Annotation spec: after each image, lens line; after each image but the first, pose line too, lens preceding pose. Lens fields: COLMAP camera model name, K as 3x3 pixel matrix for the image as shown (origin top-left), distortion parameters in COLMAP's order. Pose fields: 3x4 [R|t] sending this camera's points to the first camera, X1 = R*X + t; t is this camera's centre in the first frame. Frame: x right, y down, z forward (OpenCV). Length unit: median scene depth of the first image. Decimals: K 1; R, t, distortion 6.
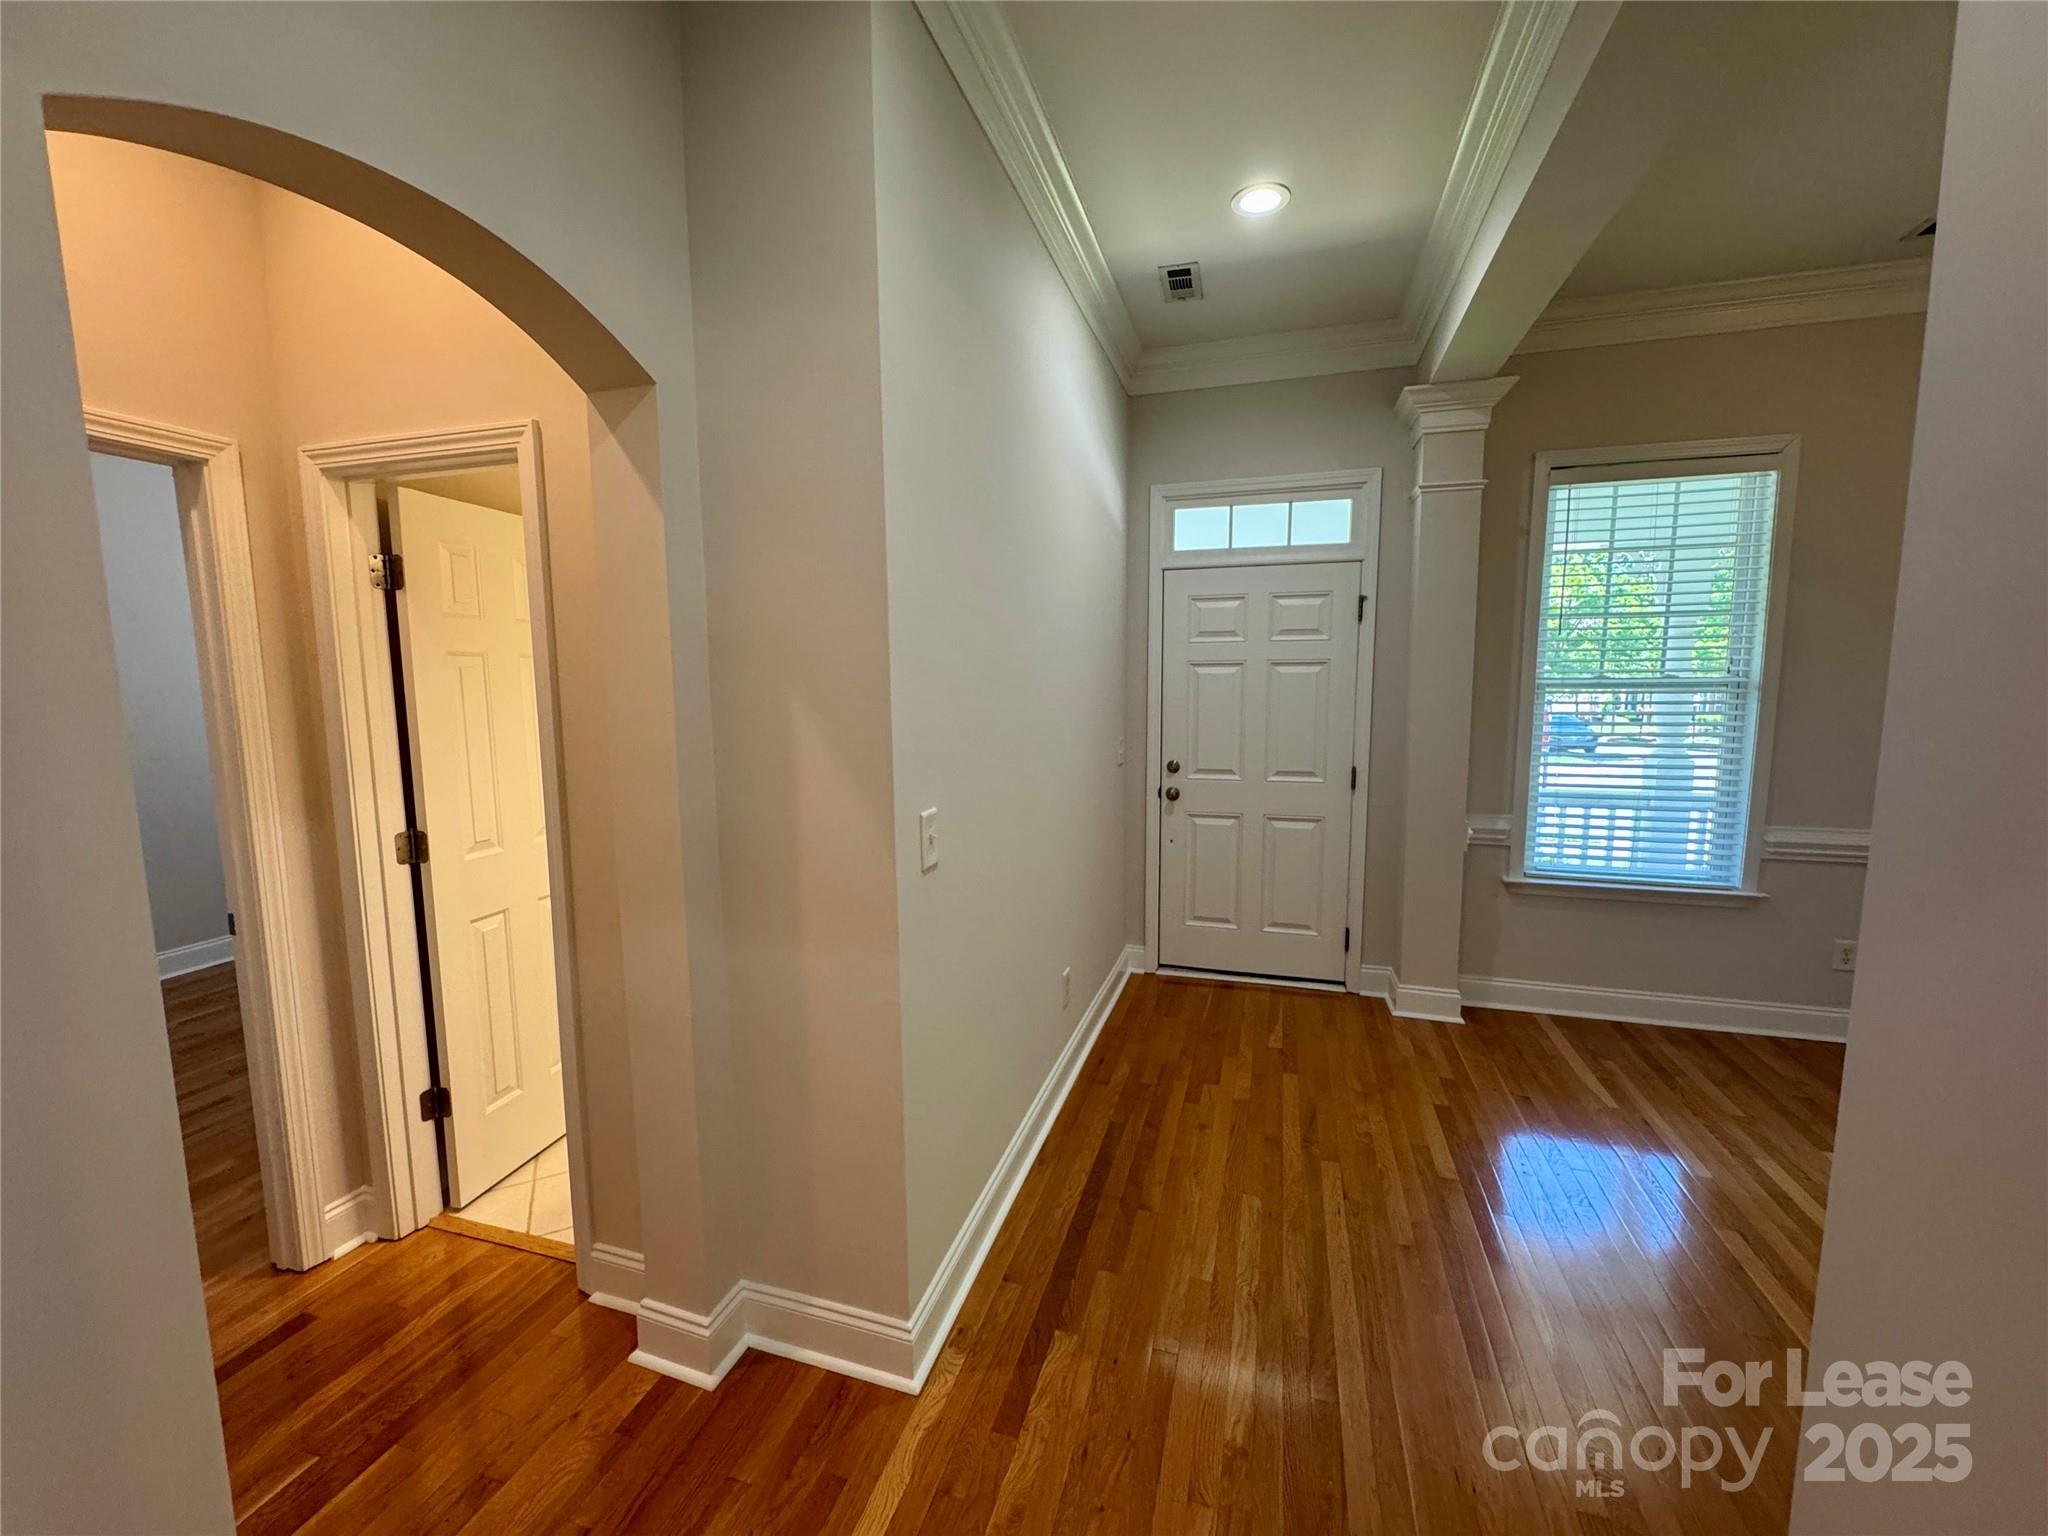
lens RADIAL K [[813.1, 0, 1026.3], [0, 813.1, 766.3], [0, 0, 1]] dist [-0.001606, 0.000866]
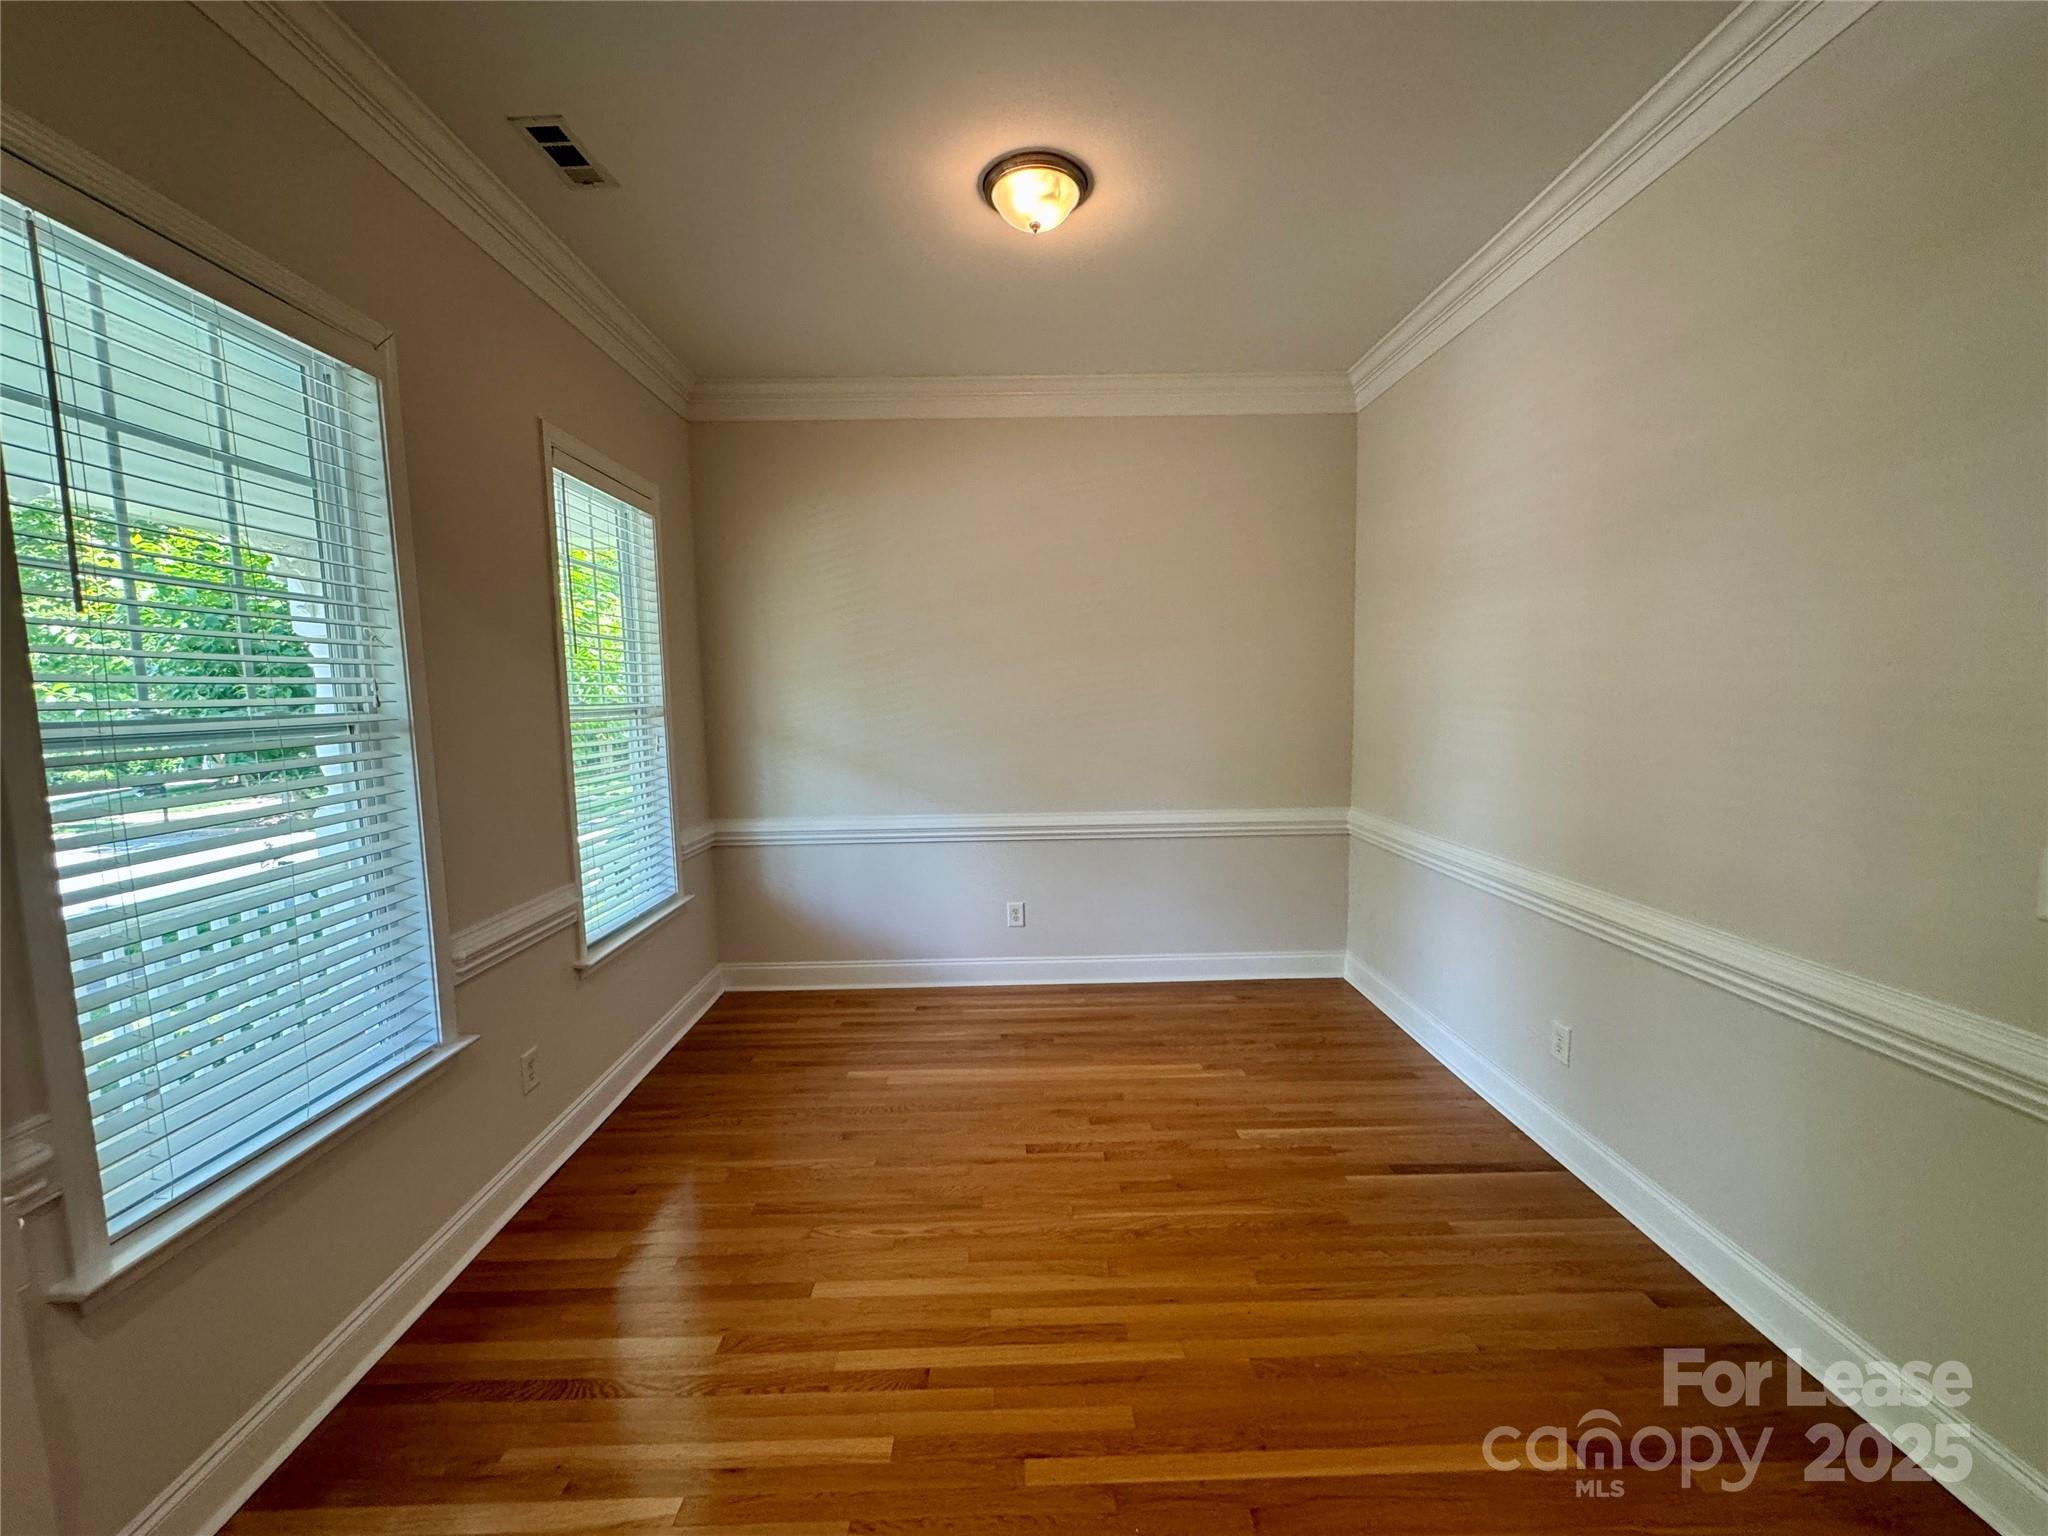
lens RADIAL K [[813.1, 0, 1018.1], [0, 813.1, 773.4], [0, 0, 1]] dist [-0.001606, 0.000866]
pose [[-0.307628, -0.085295, 0.947676, 0.163516], [0.128389, 0.983145, 0.130164, -0.085283], [-0.942805, 0.161713, -0.291492, 0.758974]]
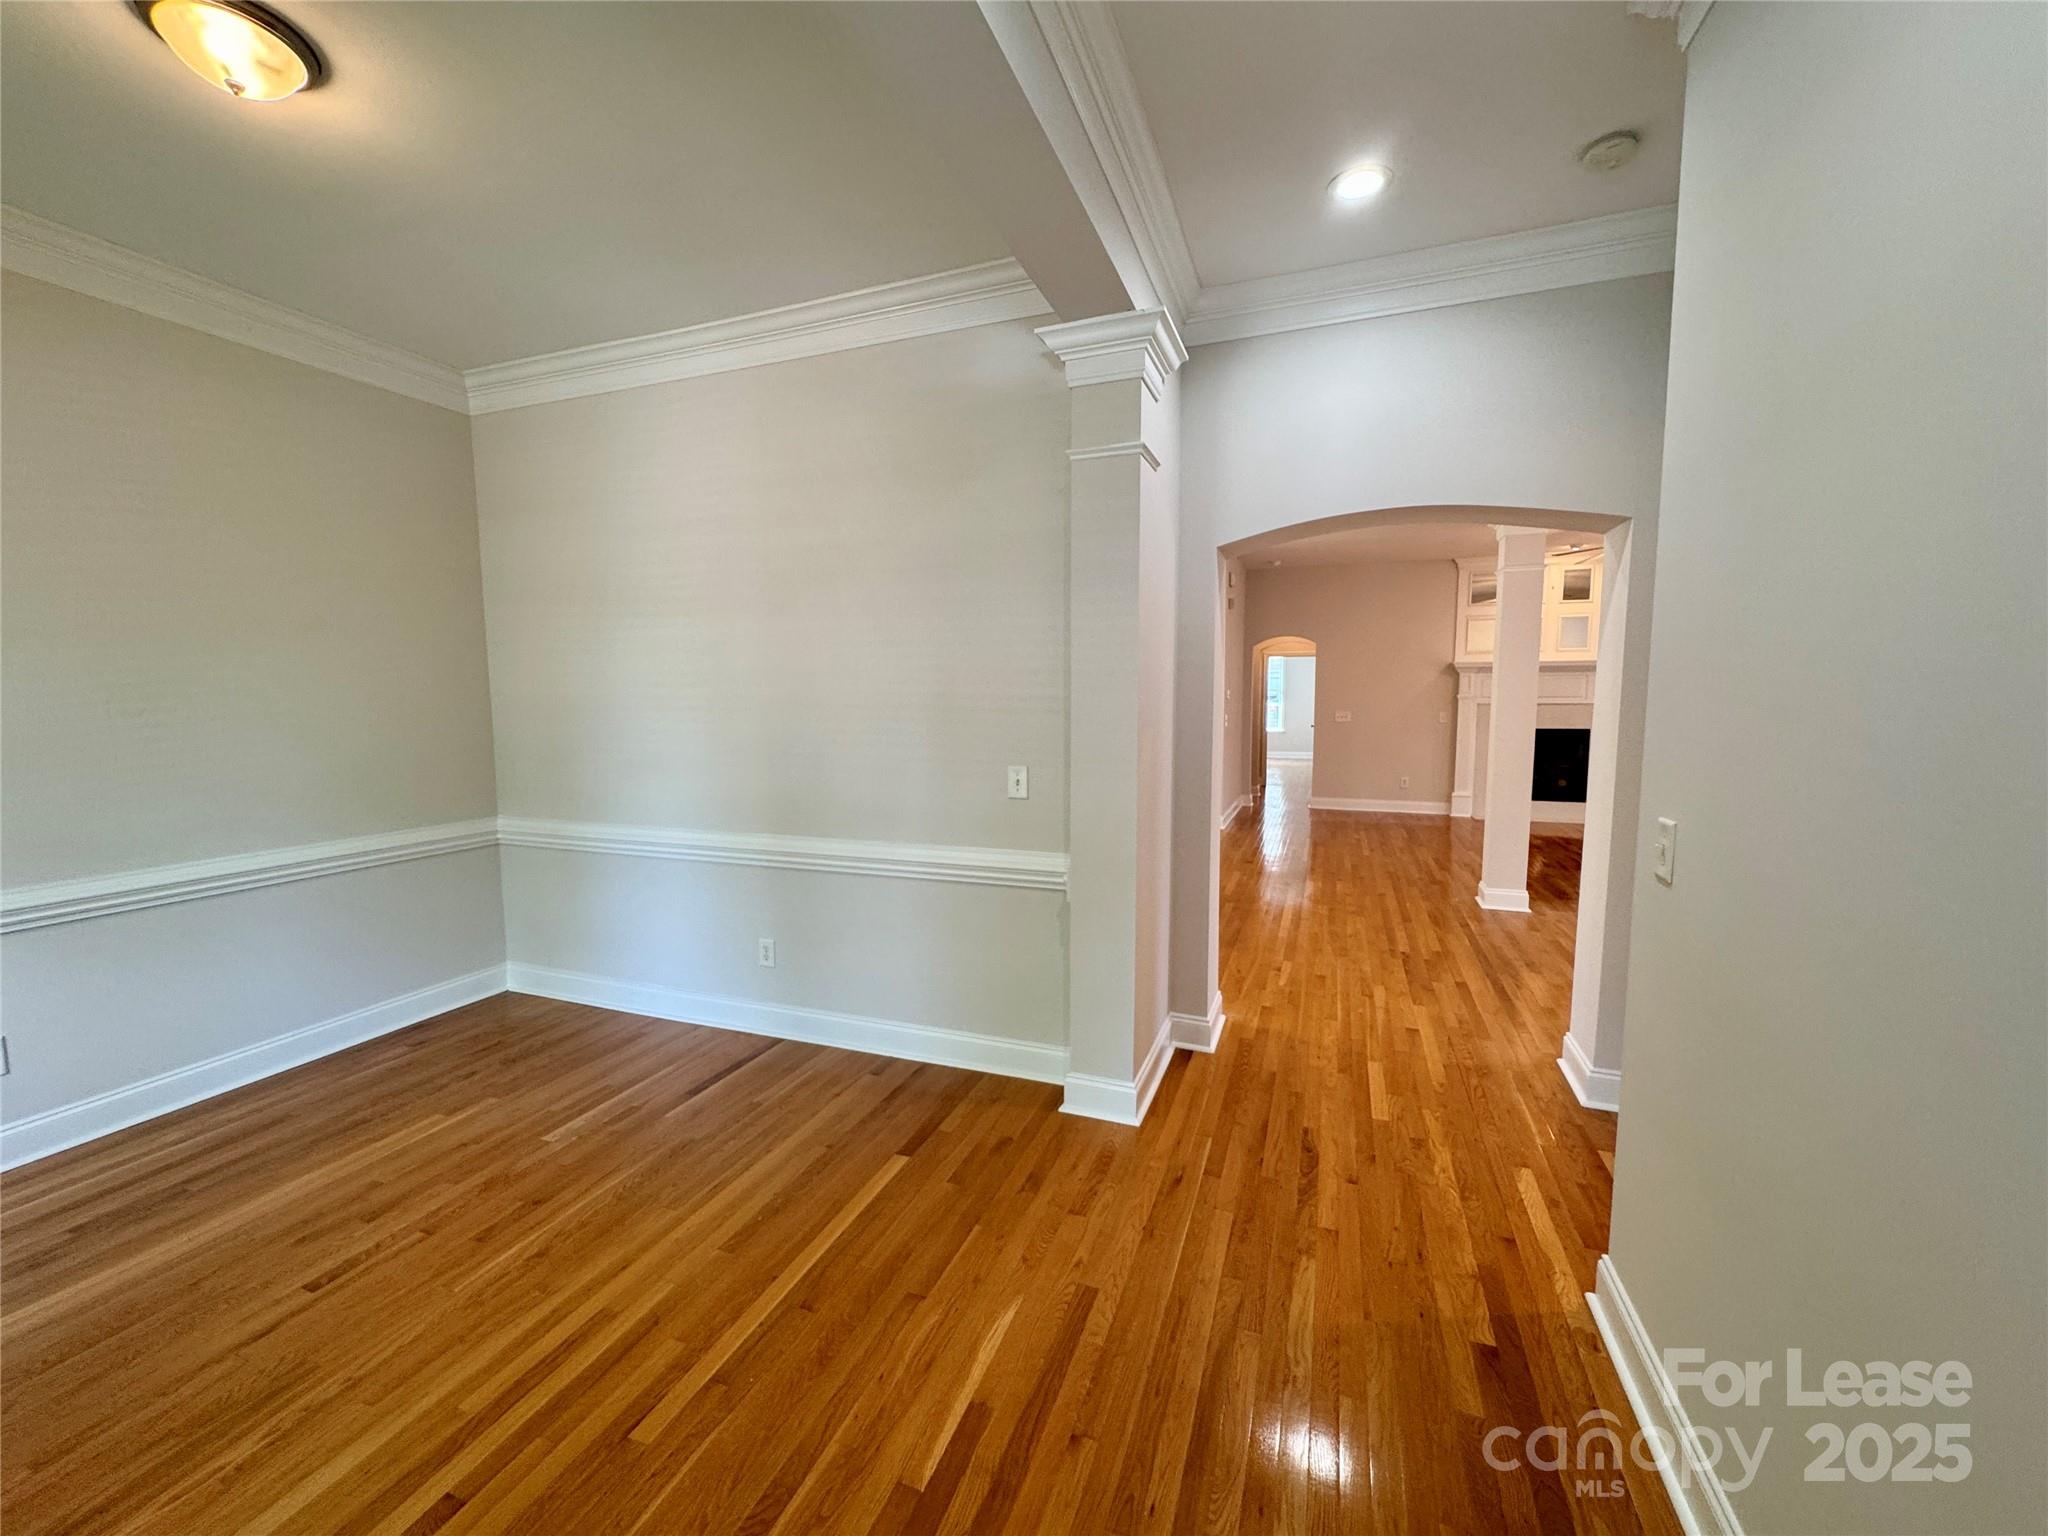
lens RADIAL K [[813.1, 0, 1035.4], [0, 813.1, 764.0], [0, 0, 1]] dist [-0.001606, 0.000866]
pose [[-0.998489, 0.004922, 0.054725, 0.306674], [0.015743, 0.979851, 0.199108, -0.114160], [-0.052642, 0.199668, -0.978448, 1.061144]]
